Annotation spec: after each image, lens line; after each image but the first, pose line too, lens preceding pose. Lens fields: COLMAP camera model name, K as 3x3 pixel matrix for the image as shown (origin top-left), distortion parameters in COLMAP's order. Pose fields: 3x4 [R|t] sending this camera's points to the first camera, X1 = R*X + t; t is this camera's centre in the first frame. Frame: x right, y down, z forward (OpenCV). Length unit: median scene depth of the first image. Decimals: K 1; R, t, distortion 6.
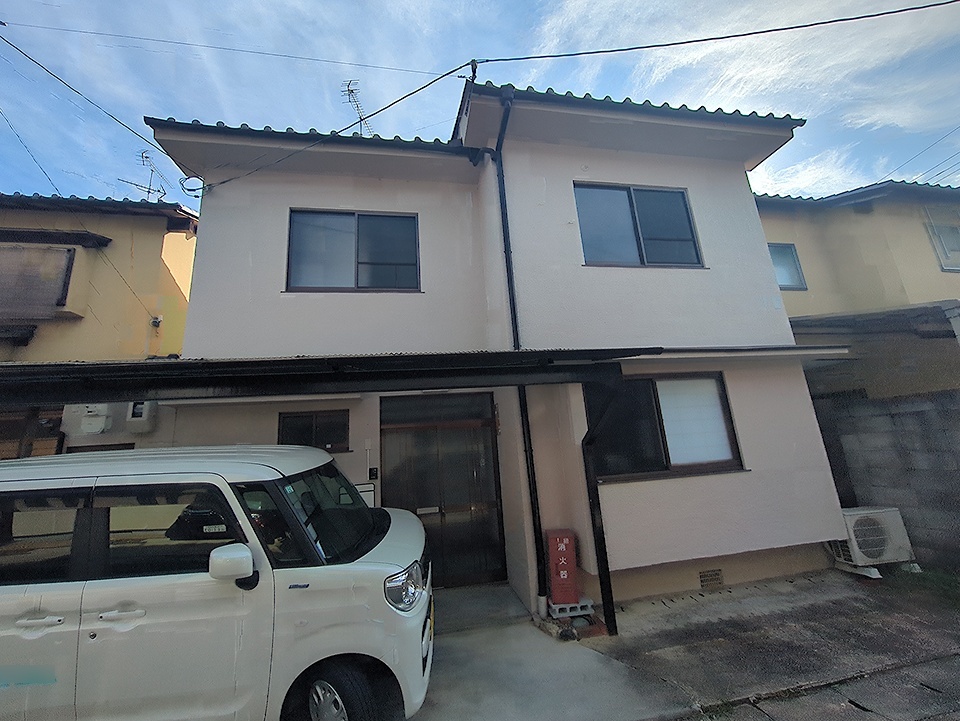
lens RADIAL K [[381.4, 0, 478.1], [0, 381.4, 361.5], [0, 0, 1]] dist [-0.001821, 0.002073]
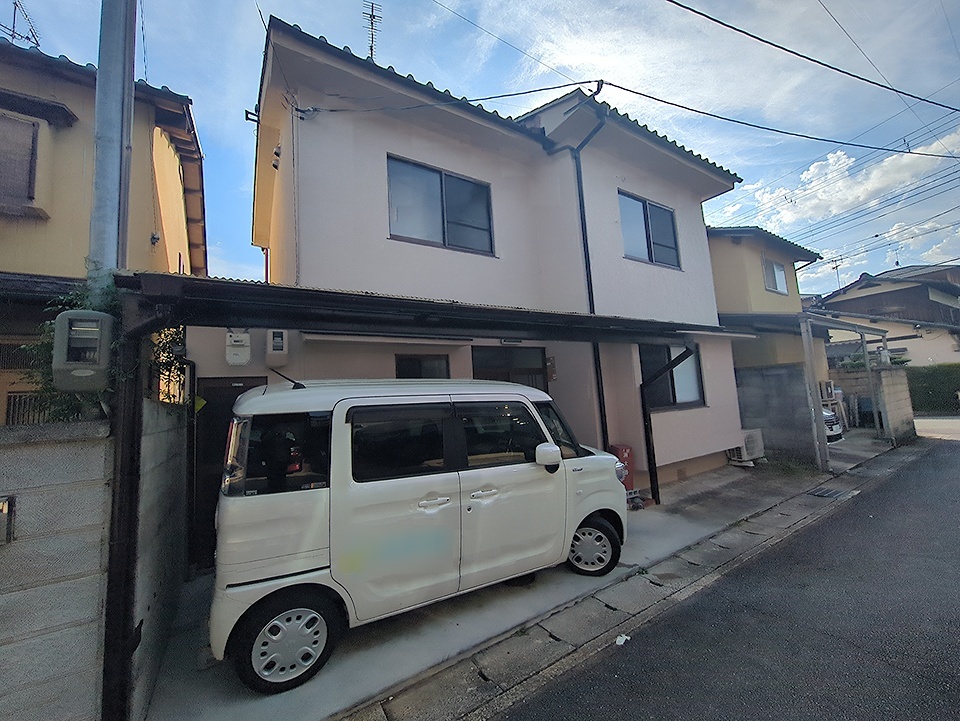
lens RADIAL K [[381.4, 0, 480.9], [0, 381.4, 360.8], [0, 0, 1]] dist [-0.001821, 0.002073]
pose [[0.926001, 0.049902, 0.374208, -0.777662], [-0.089566, 0.991965, 0.089353, 0.037739], [-0.366742, -0.116257, 0.923030, -0.104760]]
